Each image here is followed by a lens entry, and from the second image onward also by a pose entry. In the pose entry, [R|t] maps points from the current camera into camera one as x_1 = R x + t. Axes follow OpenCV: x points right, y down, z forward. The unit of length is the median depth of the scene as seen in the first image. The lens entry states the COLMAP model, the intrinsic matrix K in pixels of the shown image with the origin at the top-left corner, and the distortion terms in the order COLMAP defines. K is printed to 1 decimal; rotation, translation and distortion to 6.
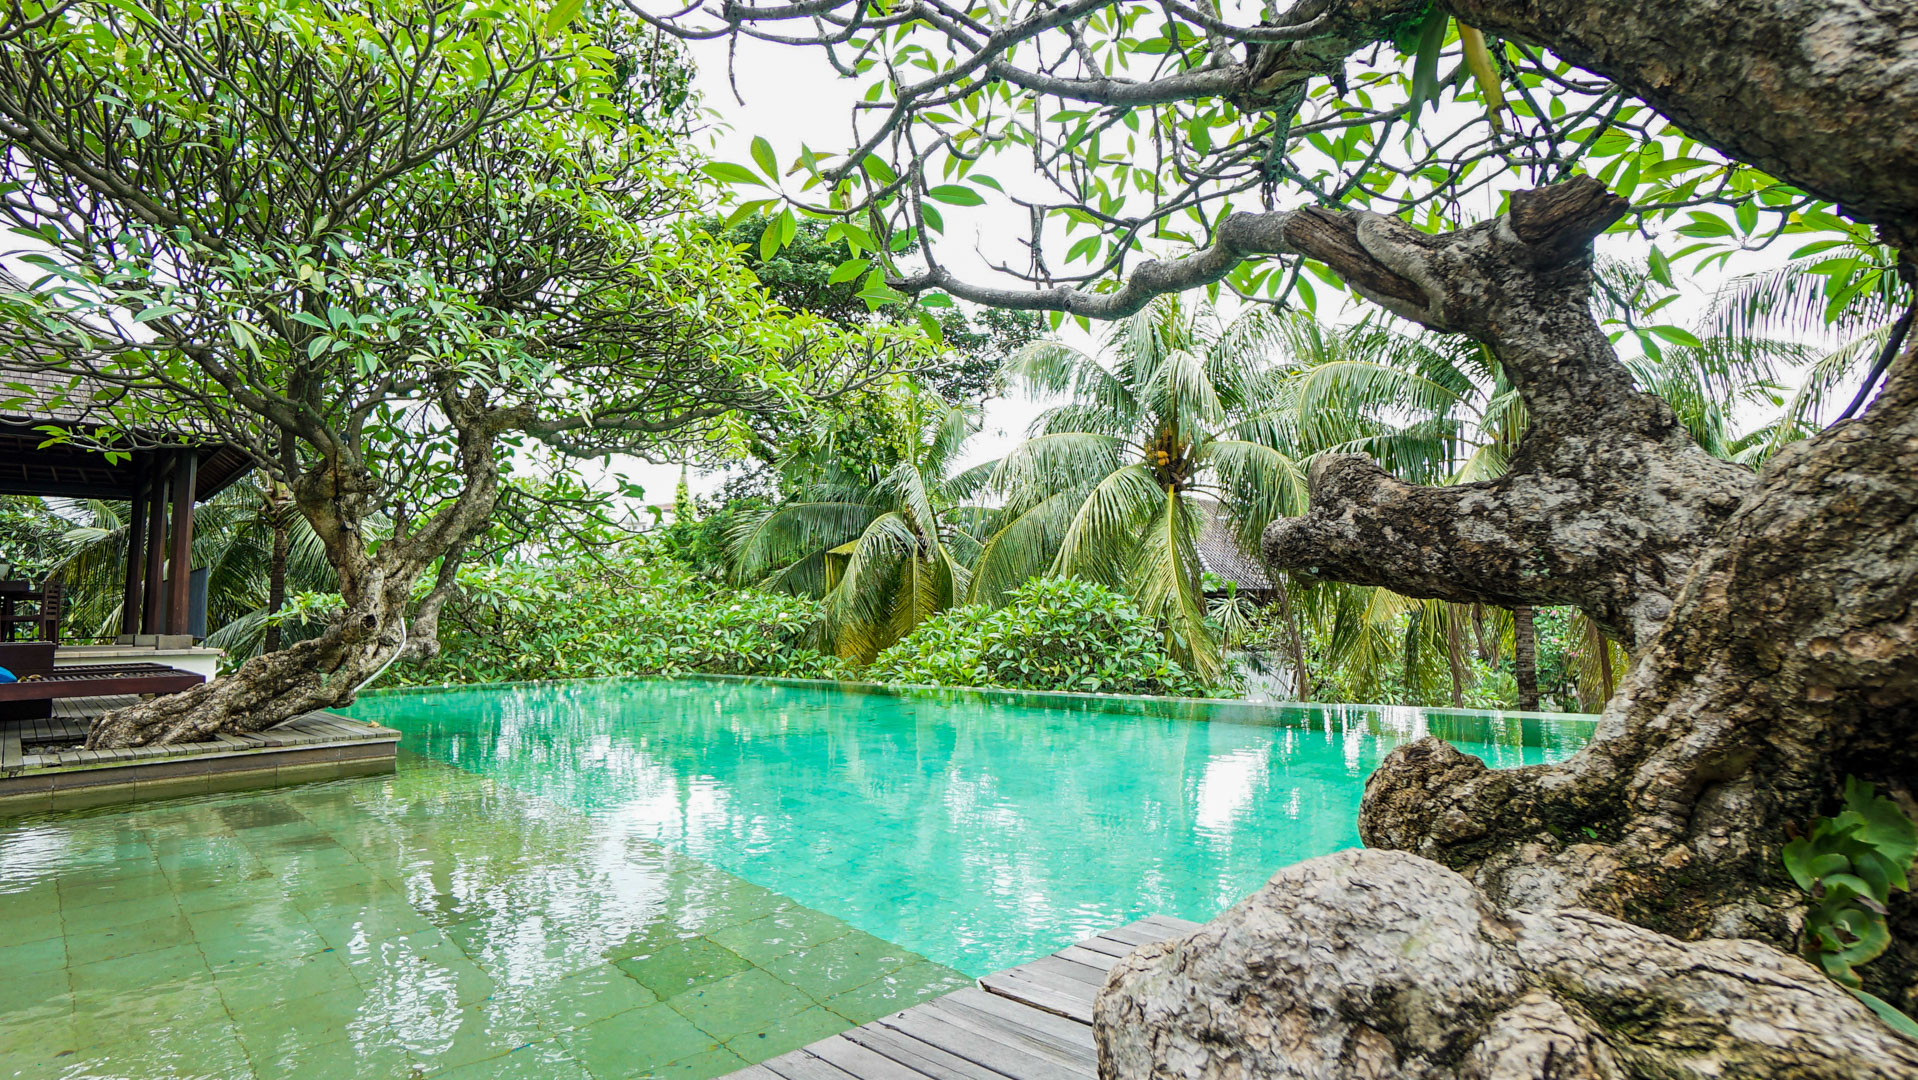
lens RADIAL K [[987.5, 0, 926.8], [0, 987.5, 543.7], [0, 0, 1]] dist [-0.021040, -0.000200]
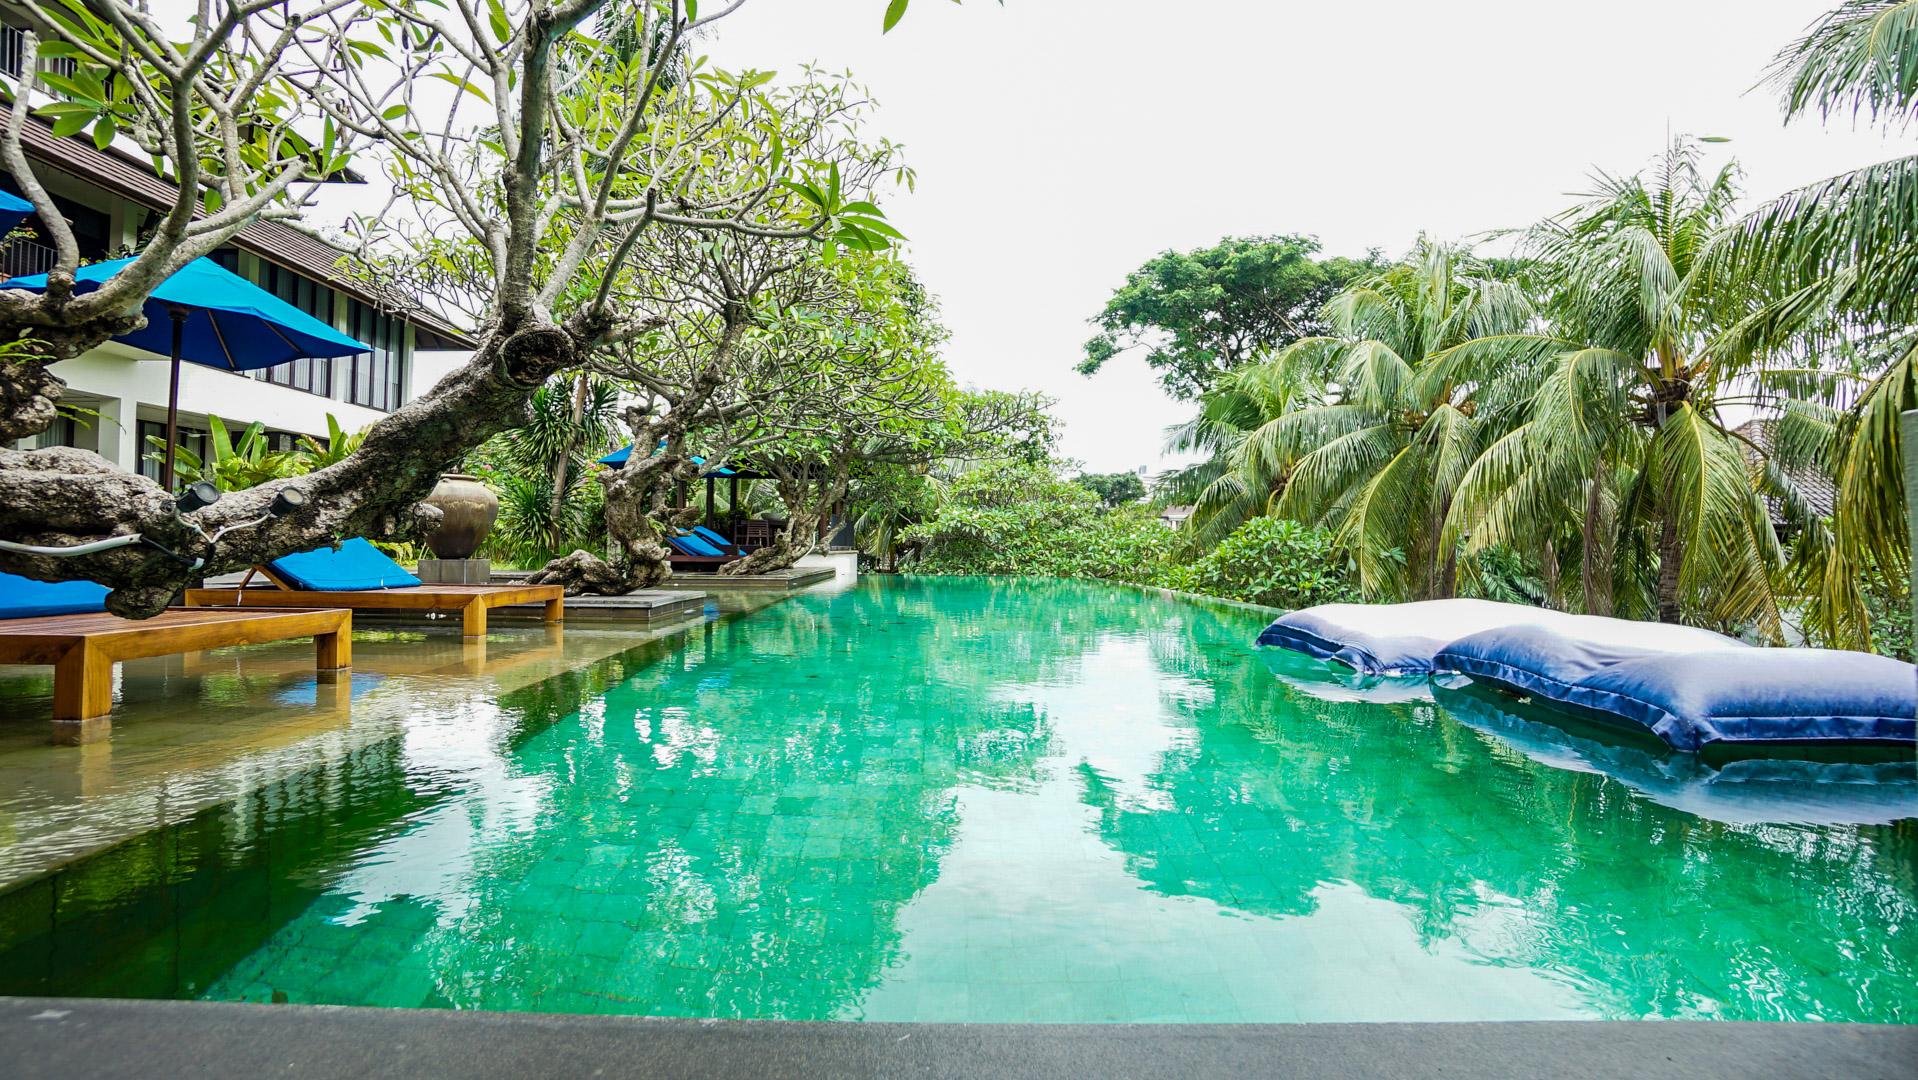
lens RADIAL K [[923.1, 0, 952.3], [0, 923.1, 536.2], [0, 0, 1]] dist [-0.002284, -0.000189]
pose [[0.724055, 0.013716, -0.689606, 1.367988], [0.031289, 0.998120, 0.052705, -0.041305], [0.689032, -0.059739, 0.722265, -0.491682]]
